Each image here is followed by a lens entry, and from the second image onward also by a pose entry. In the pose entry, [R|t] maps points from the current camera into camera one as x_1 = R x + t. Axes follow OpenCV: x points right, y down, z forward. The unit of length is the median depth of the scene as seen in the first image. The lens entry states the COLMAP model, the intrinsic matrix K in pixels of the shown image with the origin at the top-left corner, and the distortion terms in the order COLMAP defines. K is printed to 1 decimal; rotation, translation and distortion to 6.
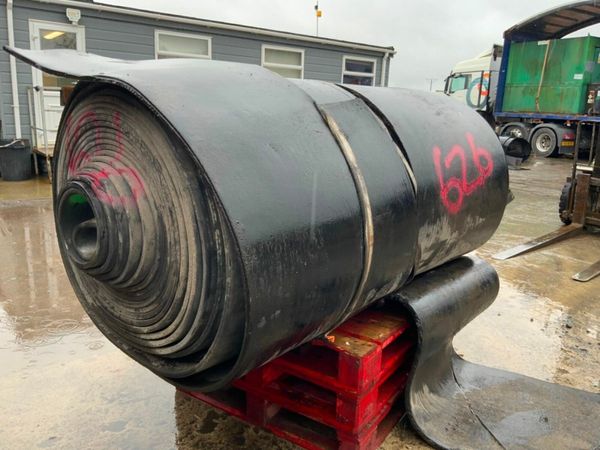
lens RADIAL K [[500.6, 0, 300.0], [0, 500.6, 225.0], [0, 0, 1]] dist [0.028710, -0.062732]
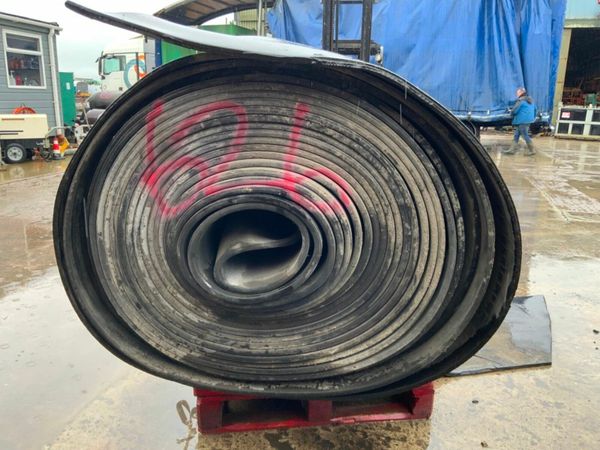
lens RADIAL K [[500.6, 0, 300.0], [0, 500.6, 225.0], [0, 0, 1]] dist [0.028710, -0.062732]
pose [[0.763146, -0.176129, 0.621761, -0.105417], [0.154755, 0.983955, 0.088784, -0.011635], [-0.627423, 0.028465, 0.778158, 0.042403]]
